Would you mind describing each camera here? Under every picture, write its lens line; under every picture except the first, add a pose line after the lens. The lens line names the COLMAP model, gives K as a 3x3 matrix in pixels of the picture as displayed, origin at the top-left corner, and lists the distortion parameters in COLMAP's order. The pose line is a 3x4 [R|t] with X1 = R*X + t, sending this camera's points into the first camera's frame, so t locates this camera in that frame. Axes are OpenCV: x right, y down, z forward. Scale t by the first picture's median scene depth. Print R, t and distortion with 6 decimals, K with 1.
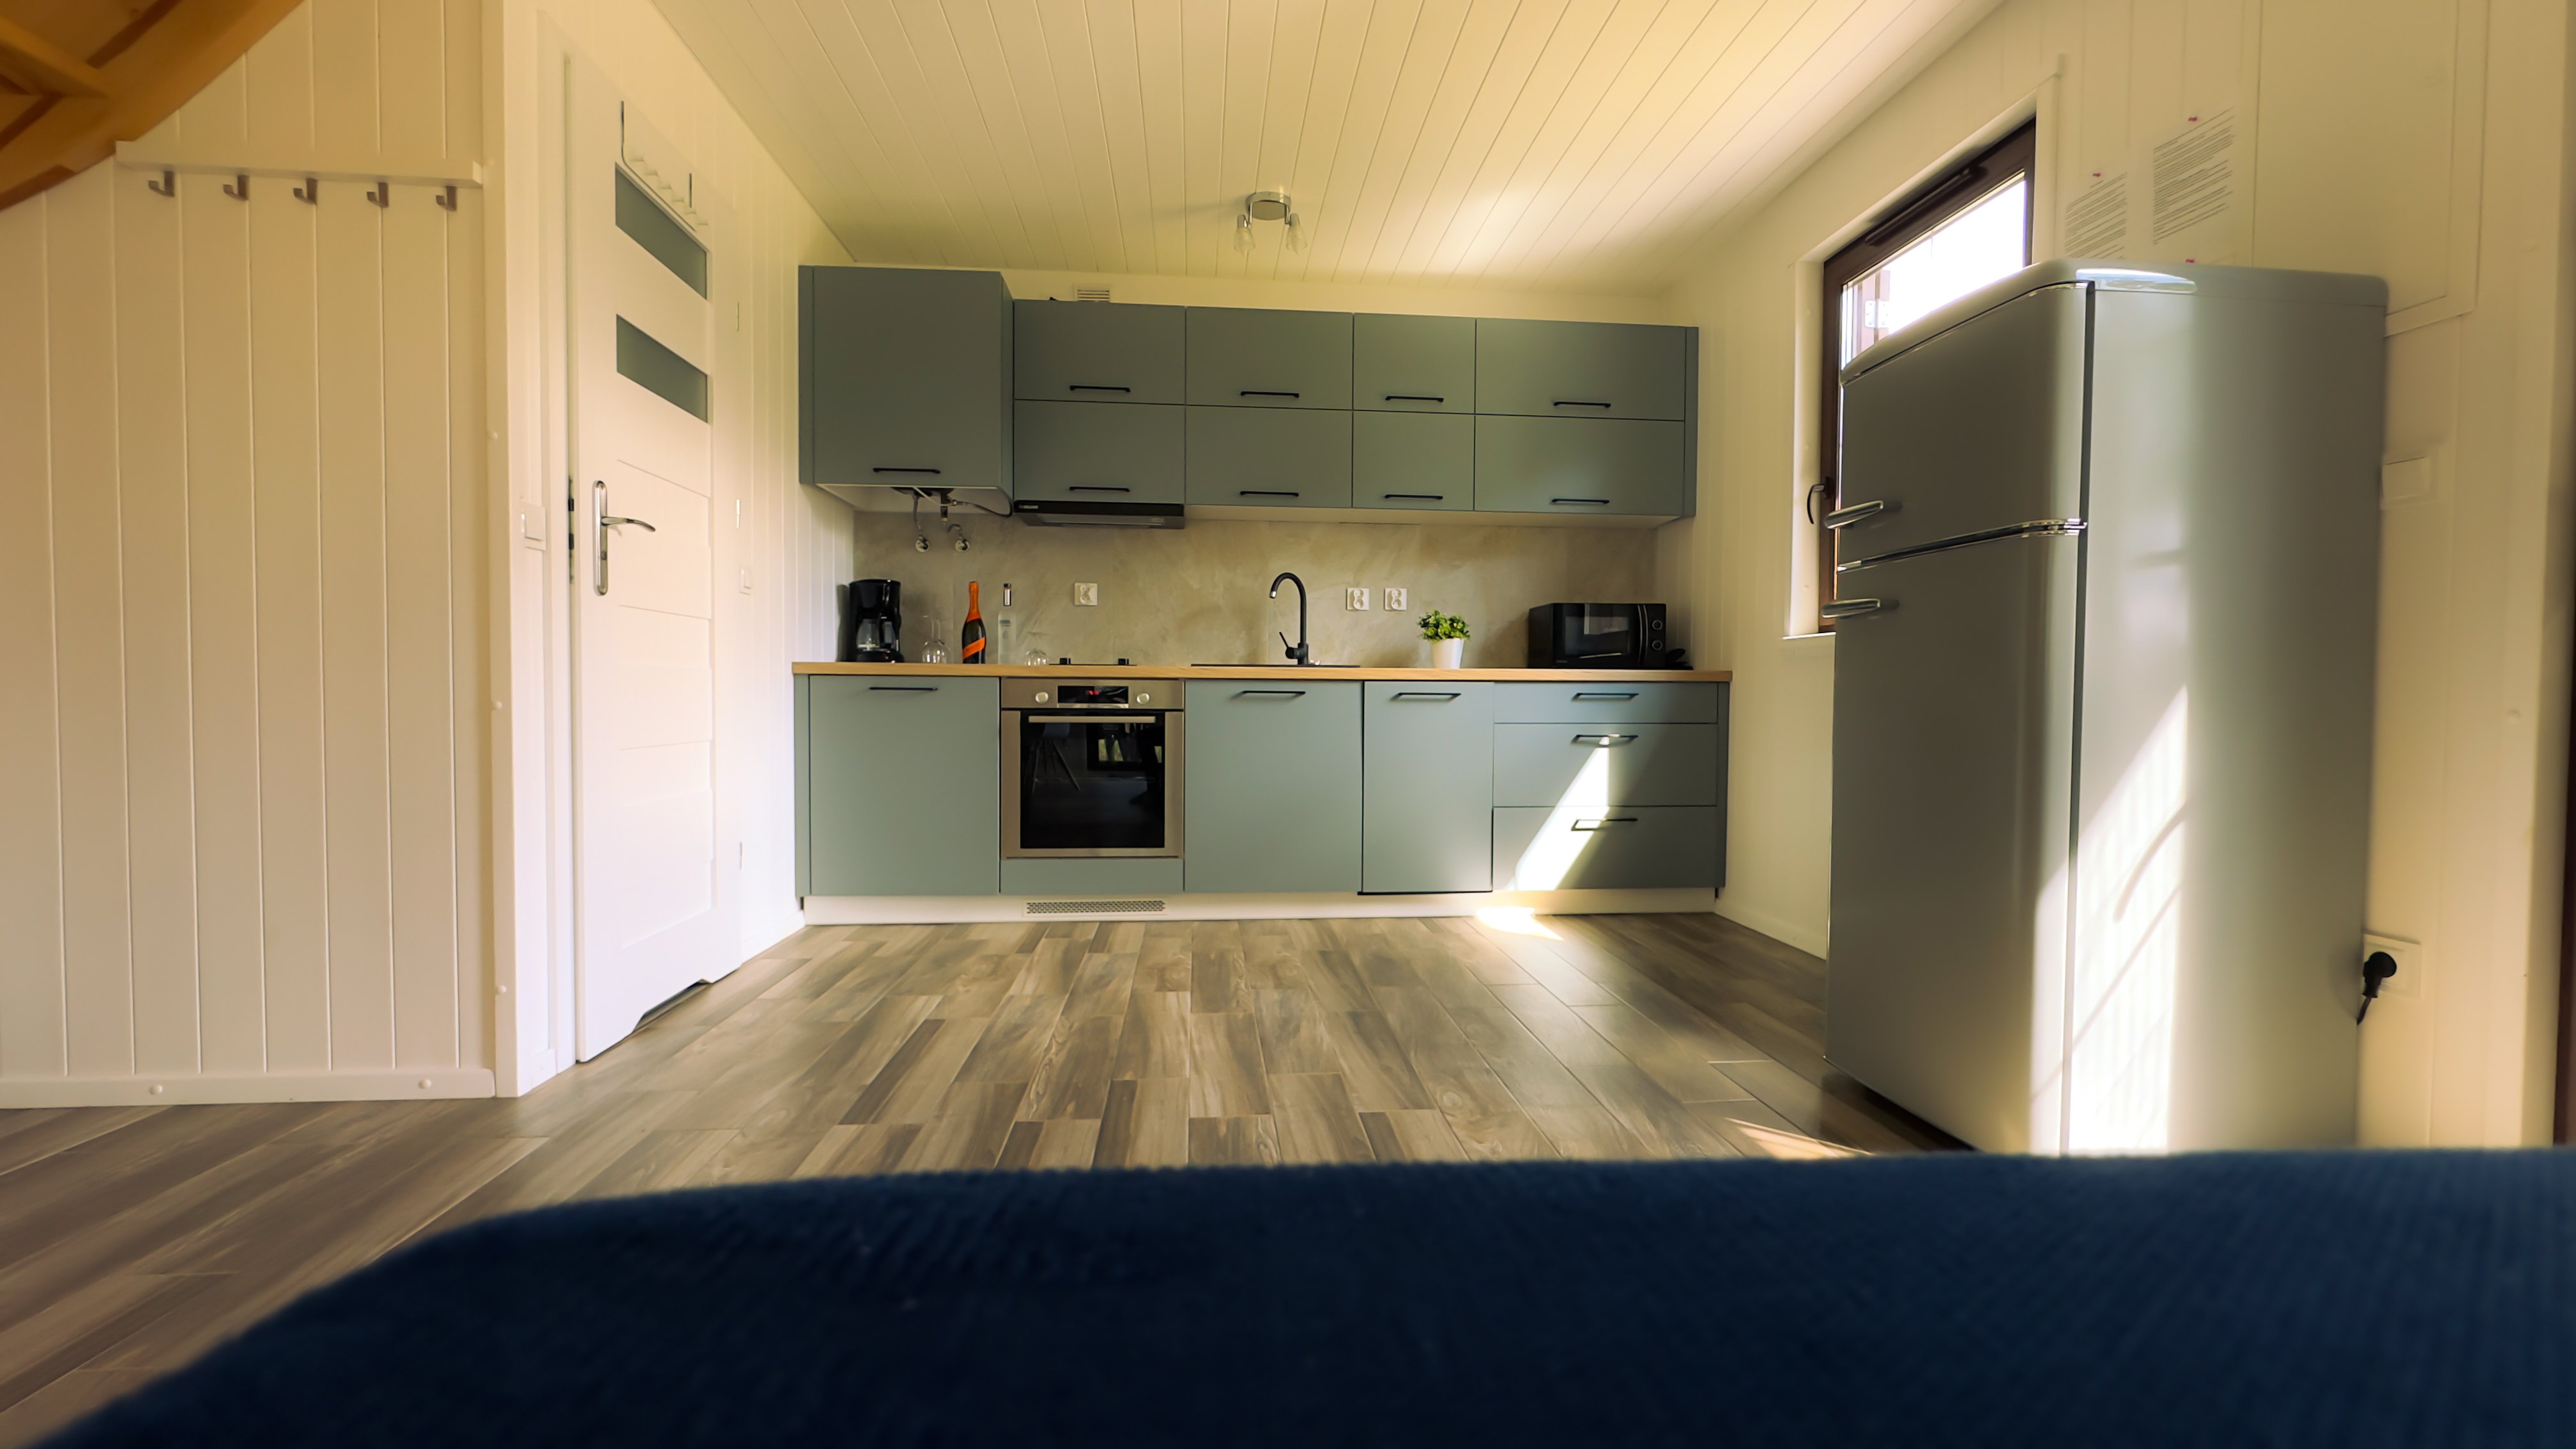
lens RADIAL K [[1027.7, 0, 1291.4], [0, 1027.7, 722.5], [0, 0, 1]] dist [-0.000519, -0.000315]
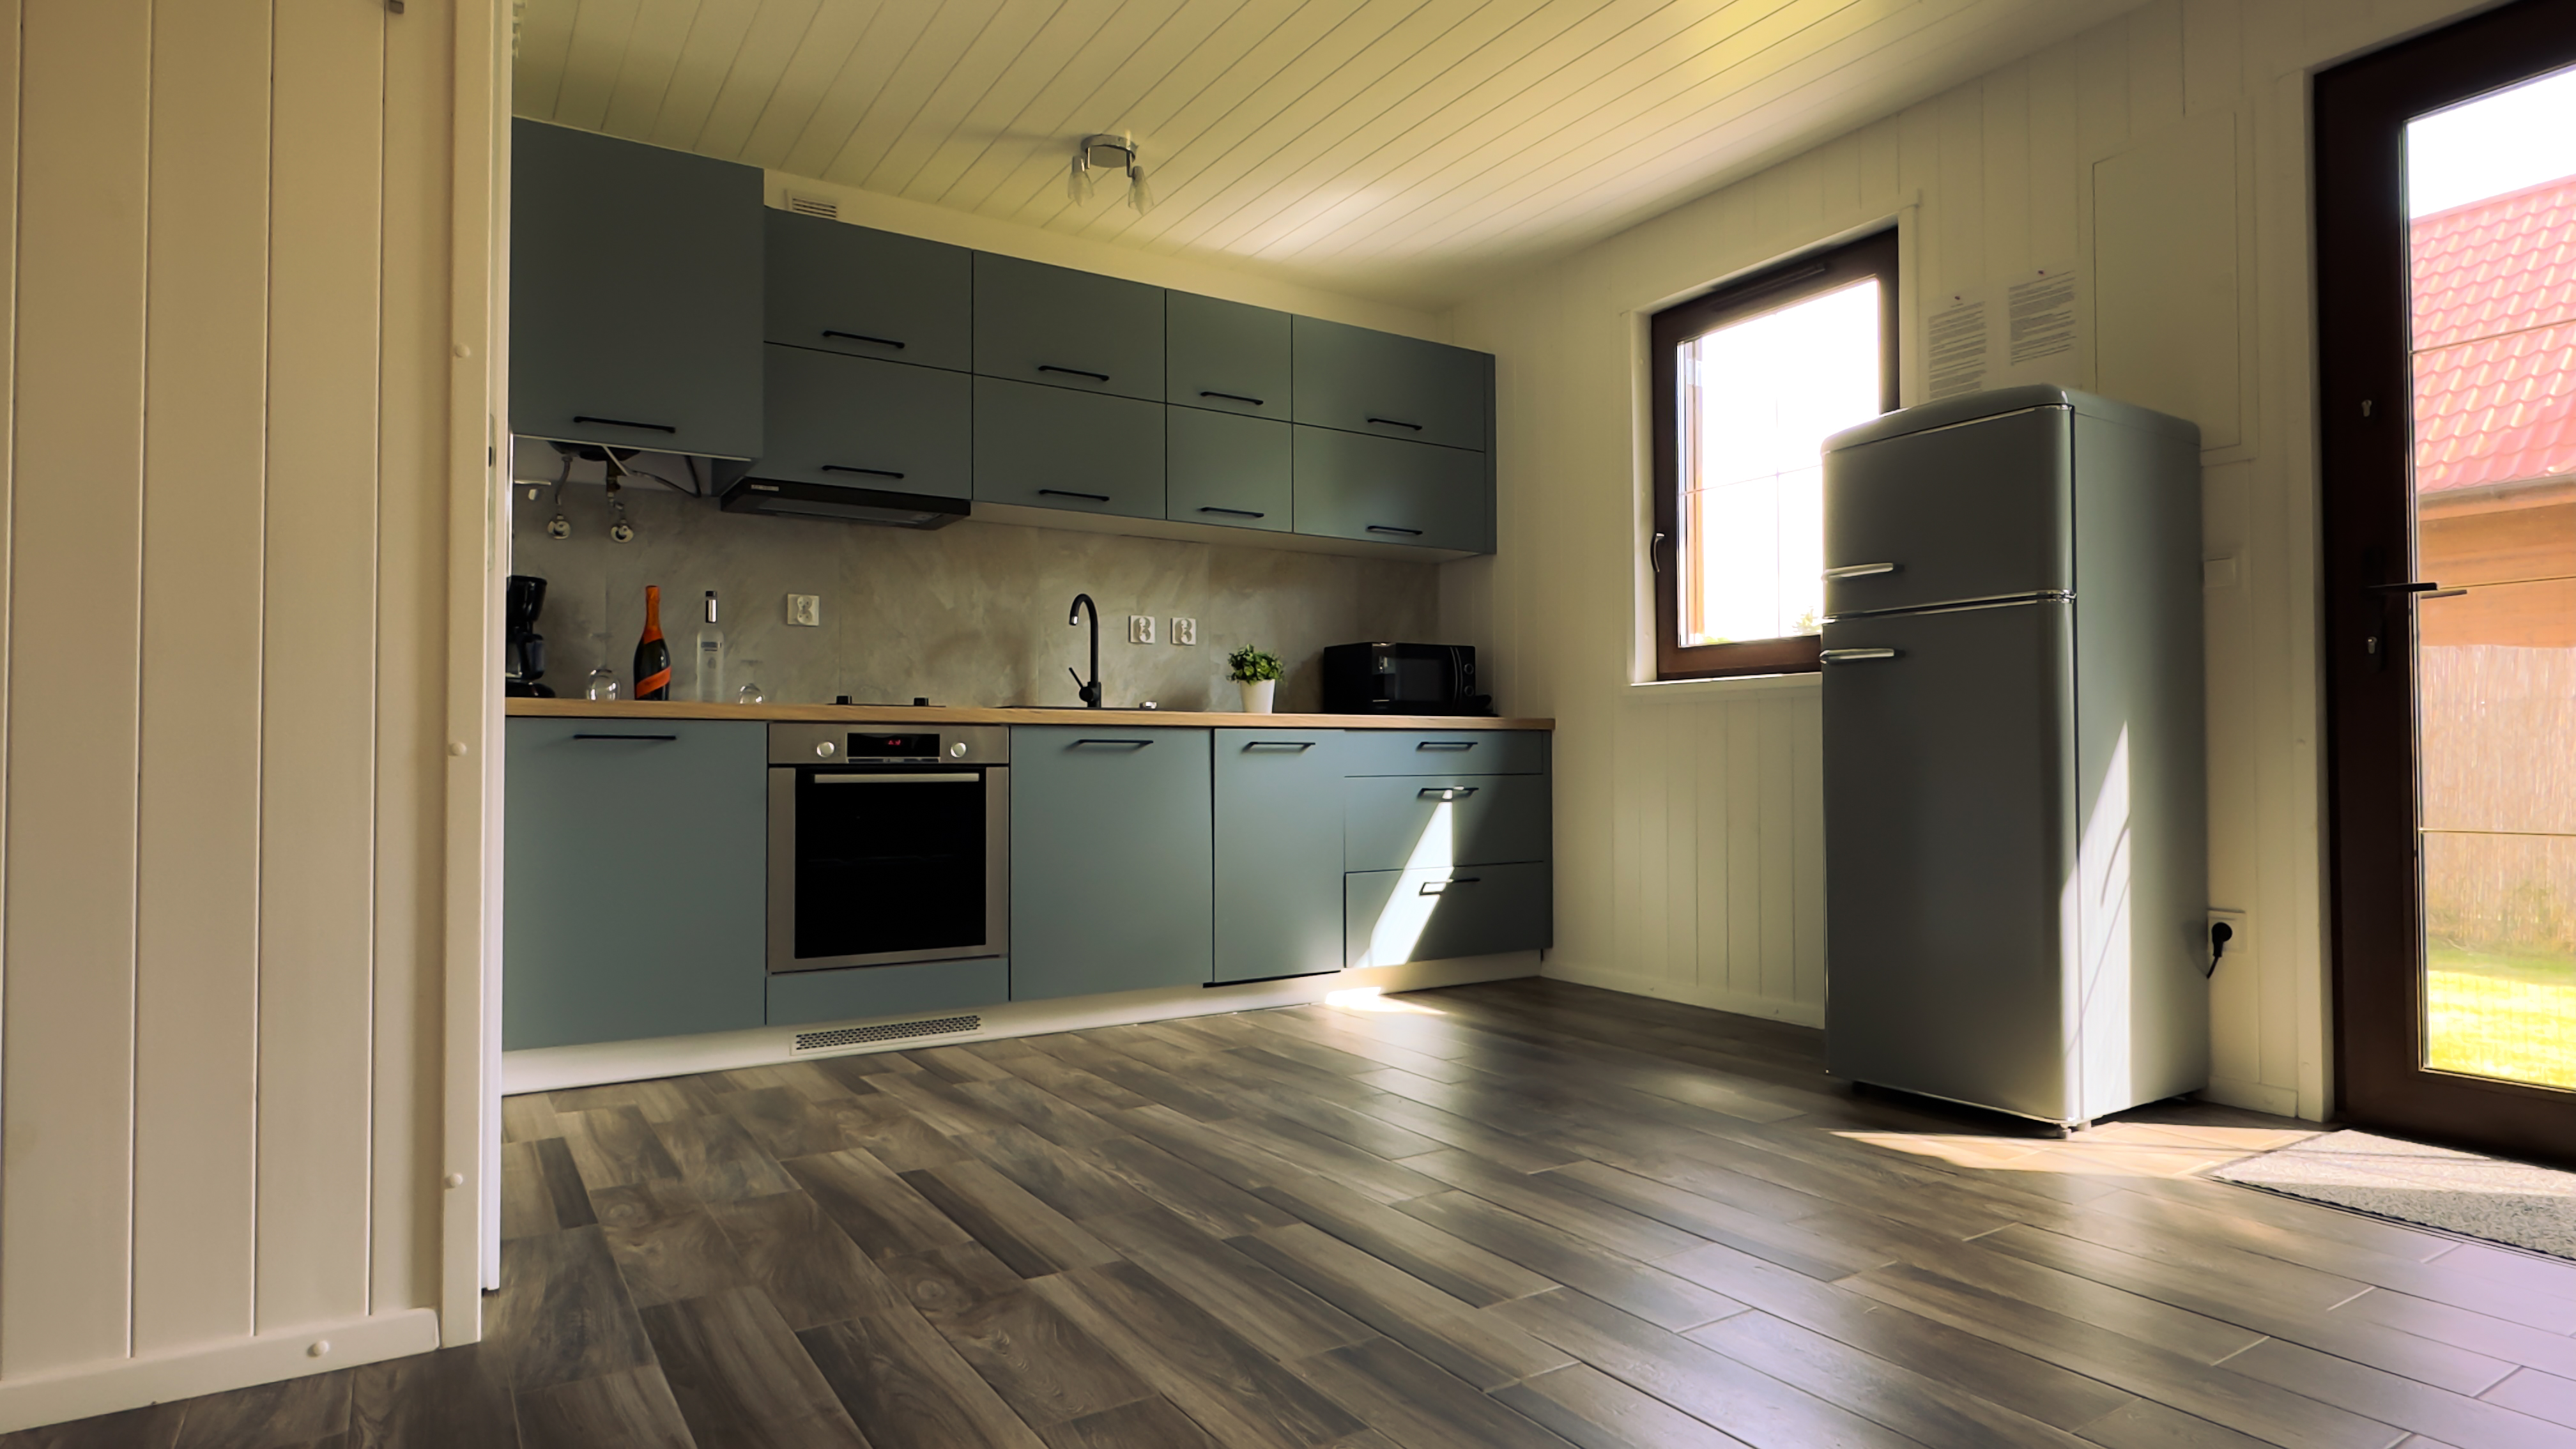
lens RADIAL K [[1383.2, 0, 1286.6], [0, 1383.2, 733.4], [0, 0, 1]] dist [0.001009, 0.002298]
pose [[0.888754, 0.000215, 0.458385, -0.402462], [0.021464, 0.998883, -0.042085, 0.012952], [-0.457882, 0.047242, 0.887757, -0.026501]]
